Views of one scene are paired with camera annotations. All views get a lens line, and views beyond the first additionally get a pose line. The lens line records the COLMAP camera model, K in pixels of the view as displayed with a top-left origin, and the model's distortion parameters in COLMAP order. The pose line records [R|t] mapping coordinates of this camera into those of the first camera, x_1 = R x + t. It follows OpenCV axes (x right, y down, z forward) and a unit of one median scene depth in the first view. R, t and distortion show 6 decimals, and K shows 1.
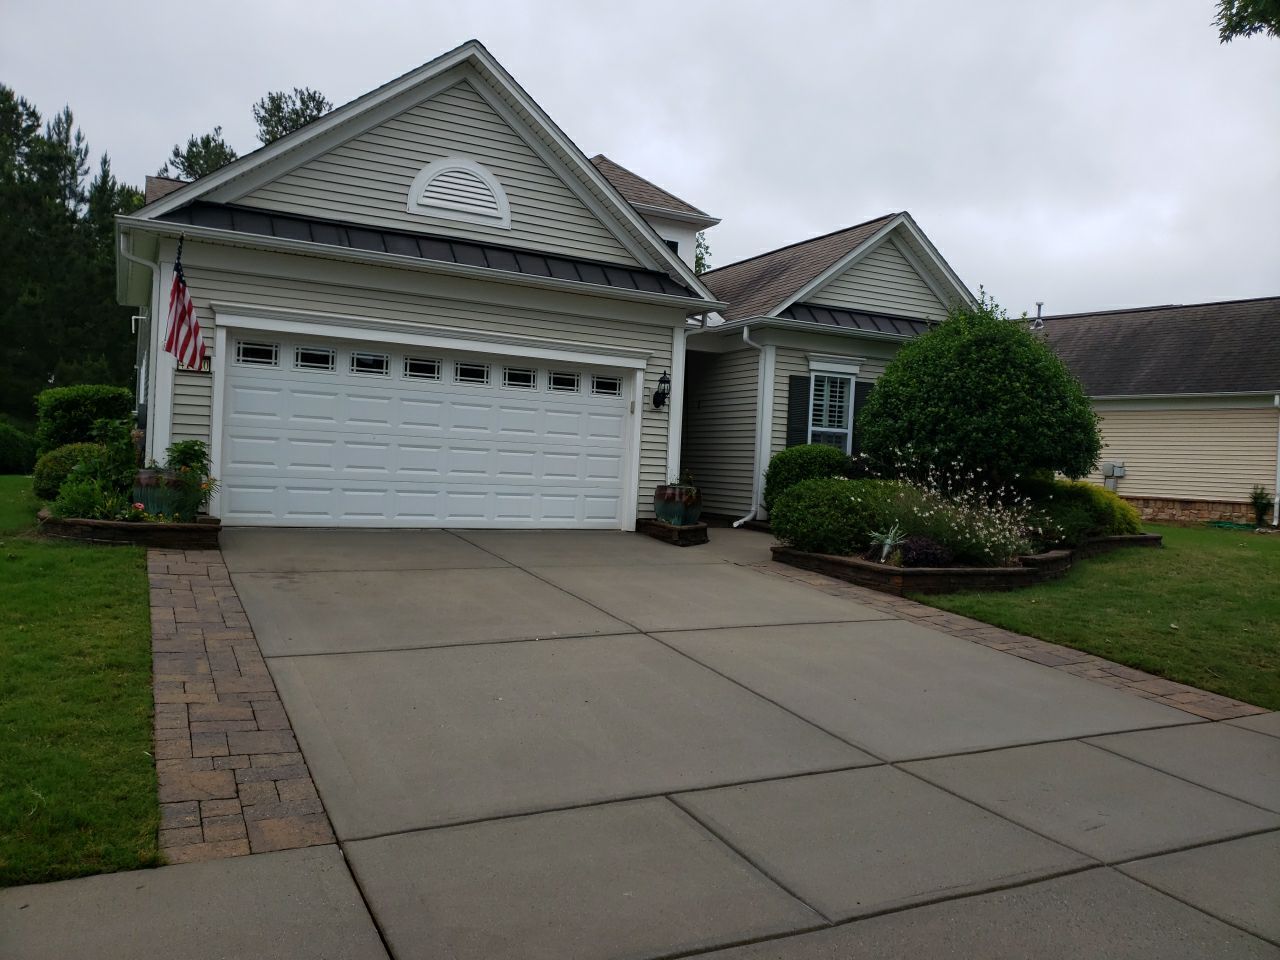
lens RADIAL K [[1003.1, 0, 639.5], [0, 1003.1, 484.1], [0, 0, 1]] dist [0.045831, -0.020302]
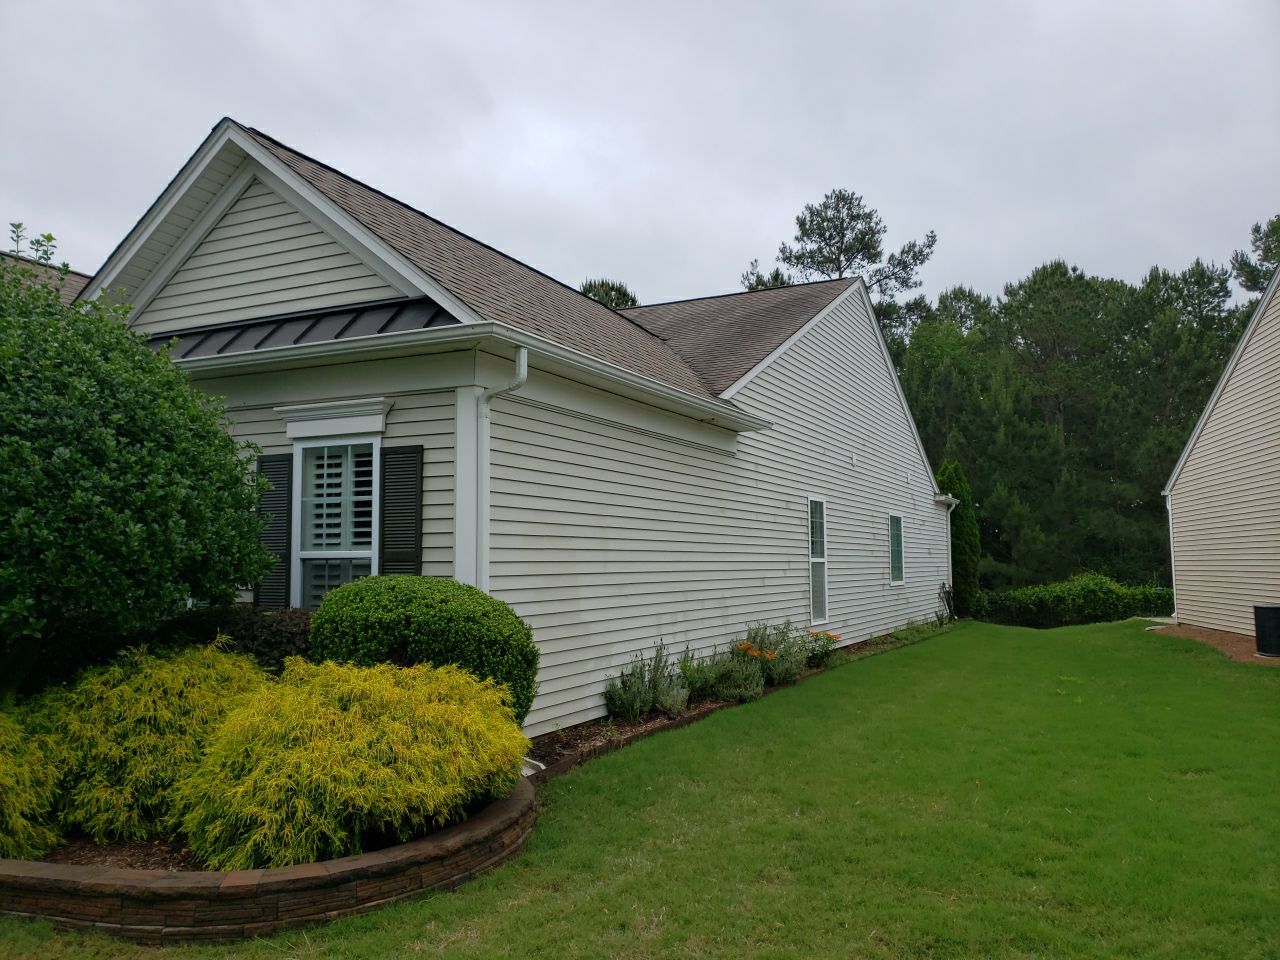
lens RADIAL K [[1003.1, 0, 639.5], [0, 1003.1, 483.7], [0, 0, 1]] dist [0.045831, -0.020302]
pose [[0.606293, -0.108852, -0.787757, 0.781239], [0.018944, 0.992284, -0.122533, -0.028869], [0.795016, 0.059367, 0.603677, 0.956020]]
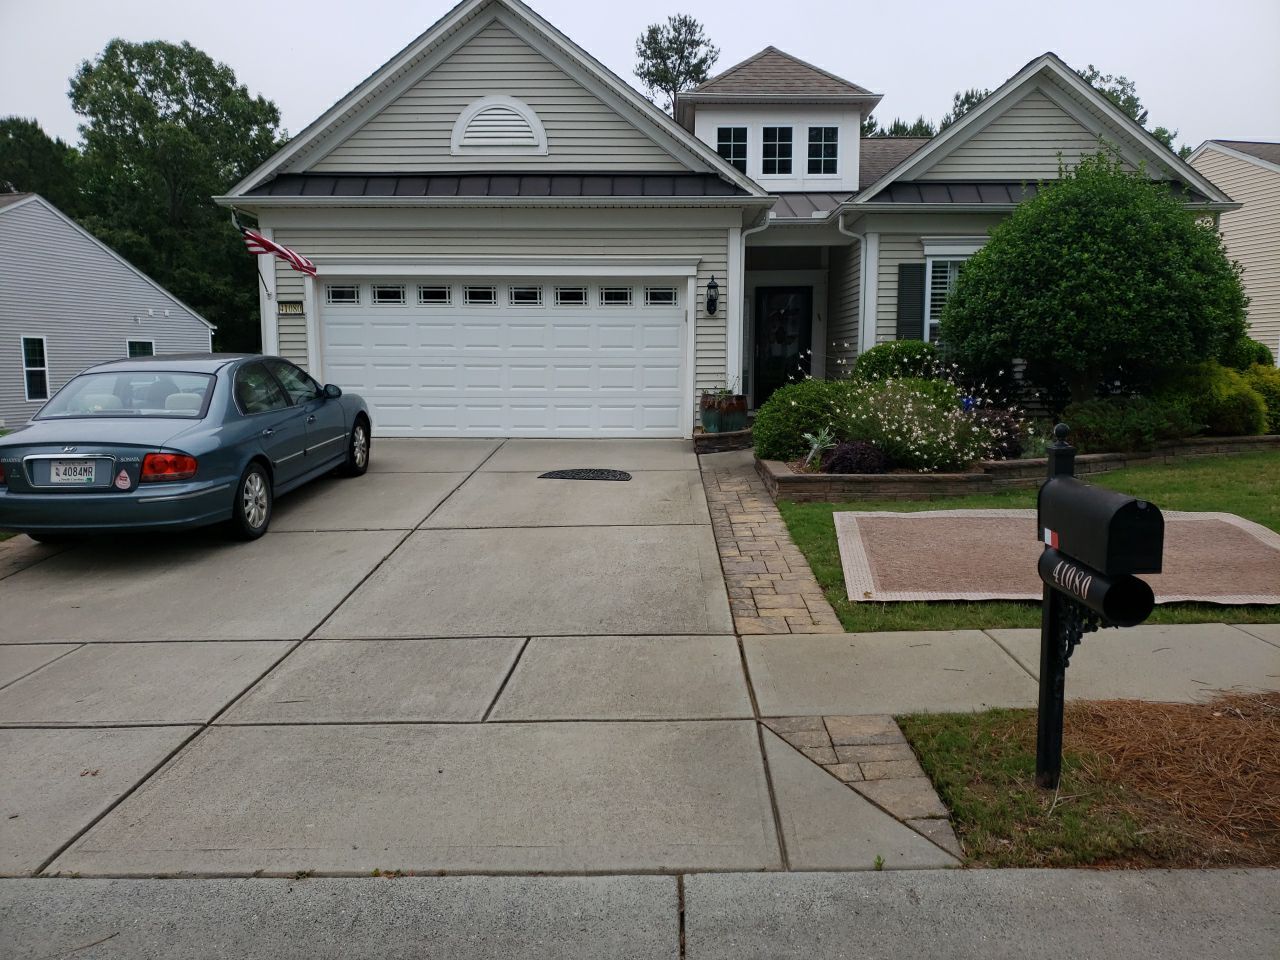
lens RADIAL K [[1003.1, 0, 638.5], [0, 1003.1, 476.9], [0, 0, 1]] dist [0.045831, -0.020302]
pose [[0.877134, 0.007572, -0.480186, 0.435471], [0.034561, 0.996288, 0.078841, 0.003660], [0.479000, -0.085750, 0.873616, 0.085395]]
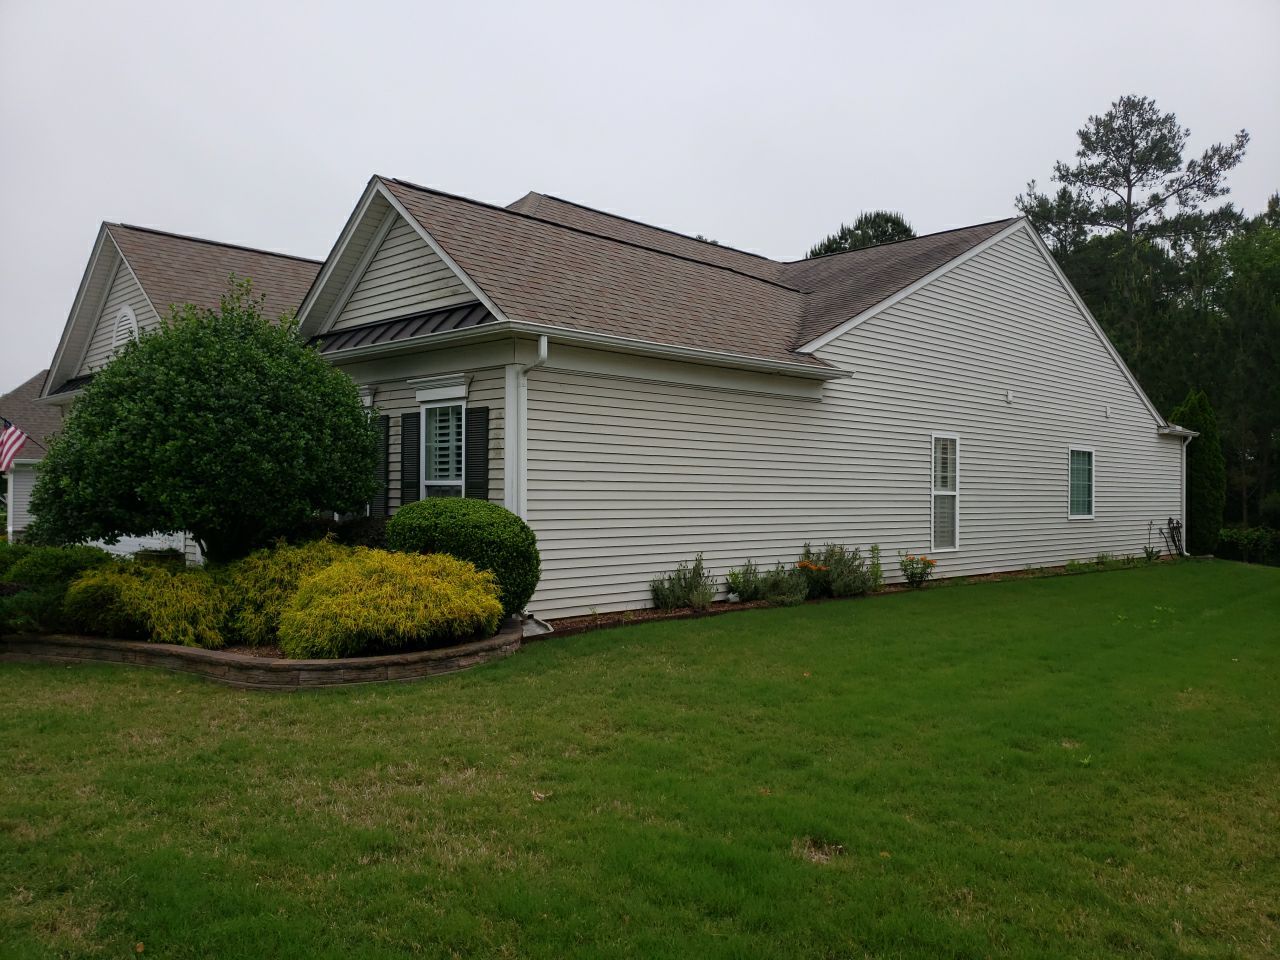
lens RADIAL K [[1003.1, 0, 647.4], [0, 1003.1, 480.7], [0, 0, 1]] dist [0.045831, -0.020302]
pose [[0.320862, -0.053218, -0.945630, 1.045483], [-0.007897, 0.998235, -0.058858, -0.017628], [0.947093, 0.026353, 0.319875, 1.062872]]
